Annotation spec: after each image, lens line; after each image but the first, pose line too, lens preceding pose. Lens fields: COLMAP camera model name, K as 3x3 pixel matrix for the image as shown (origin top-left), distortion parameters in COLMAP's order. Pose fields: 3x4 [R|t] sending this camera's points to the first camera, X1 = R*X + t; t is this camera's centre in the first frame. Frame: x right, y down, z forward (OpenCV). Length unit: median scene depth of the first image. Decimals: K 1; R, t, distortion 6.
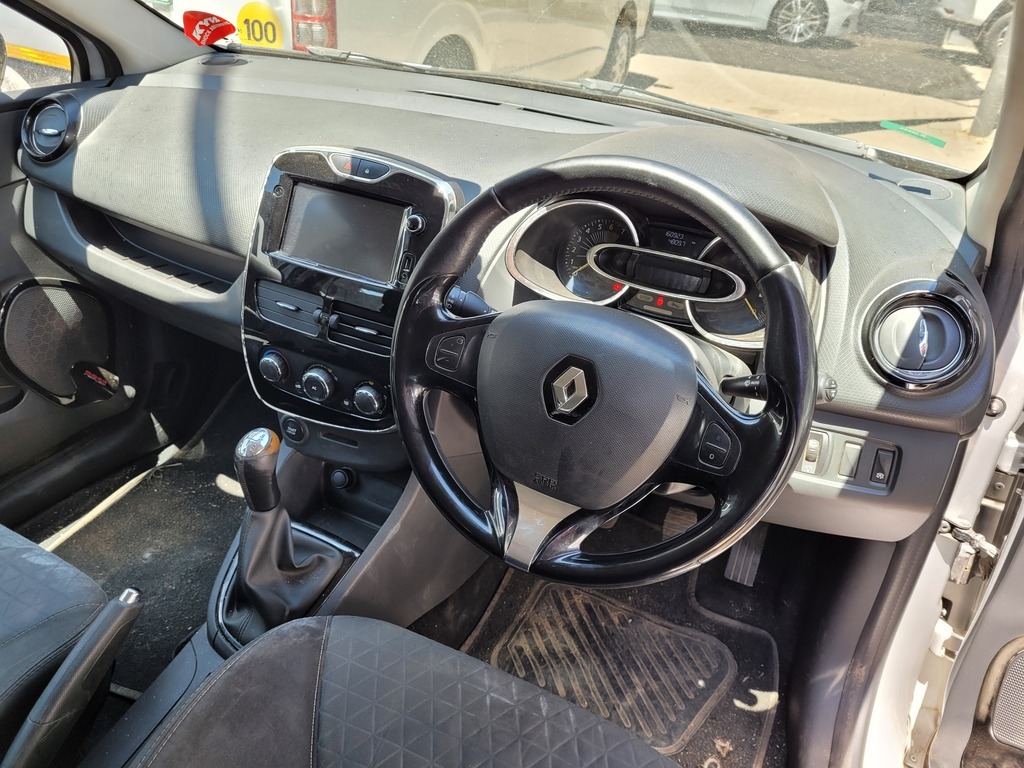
lens RADIAL K [[789.4, 0, 508.8], [0, 789.4, 372.6], [0, 0, 1]] dist [0.015408, -0.003719]
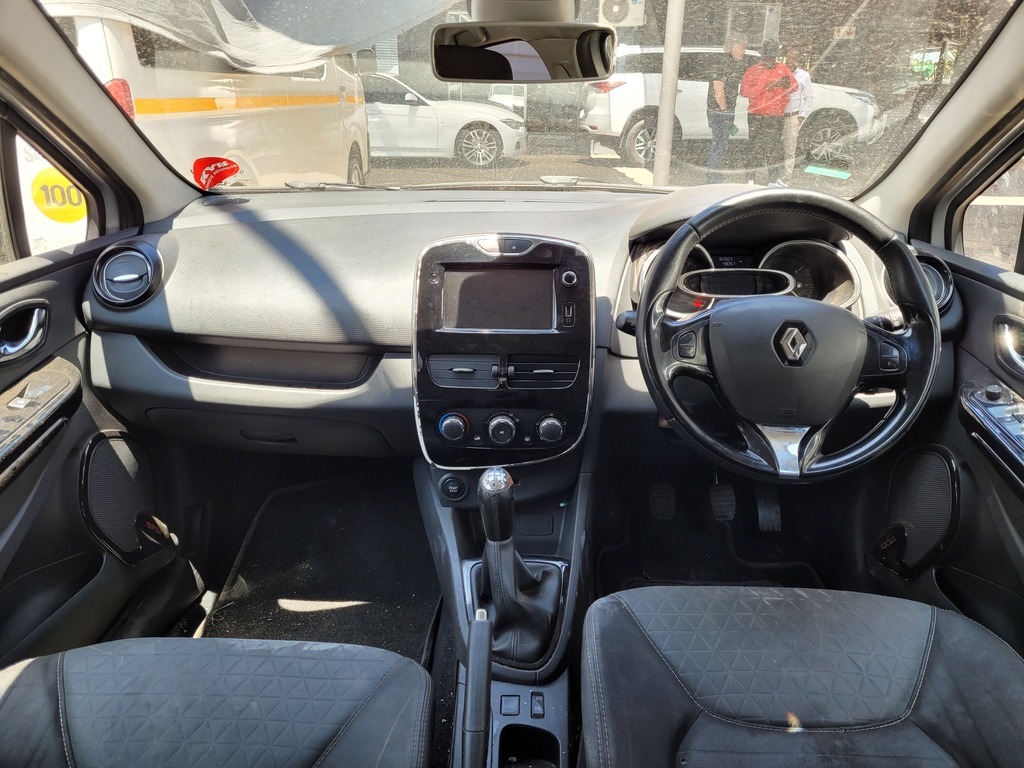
lens RADIAL K [[783.9, 0, 522.2], [0, 783.9, 381.5], [0, 0, 1]] dist [0.049987, -0.039230]
pose [[0.901339, -0.210695, 0.378412, -0.523311], [0.264125, 0.959828, -0.094699, 0.052931], [-0.343258, 0.185304, 0.920780, -0.082190]]
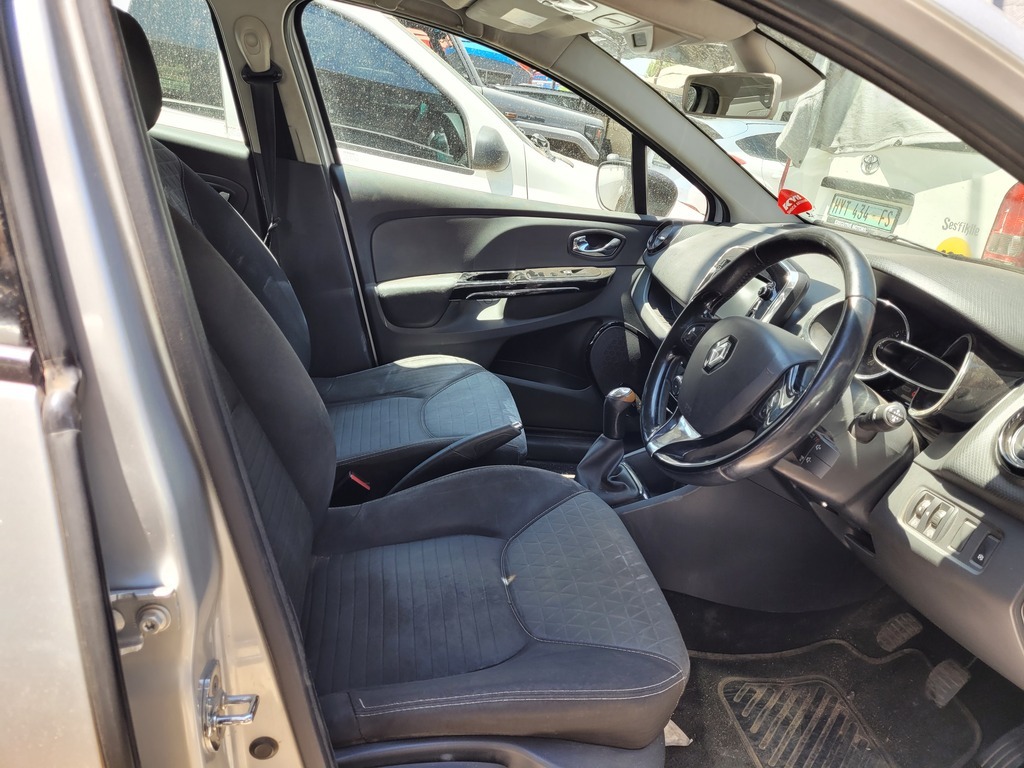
lens RADIAL K [[783.9, 0, 522.2], [0, 783.9, 381.5], [0, 0, 1]] dist [0.049987, -0.039230]
pose [[0.579327, 0.270573, -0.768876, 0.592042], [-0.484271, 0.873016, -0.057664, 0.193722], [0.655638, 0.405751, 0.636793, -0.122219]]
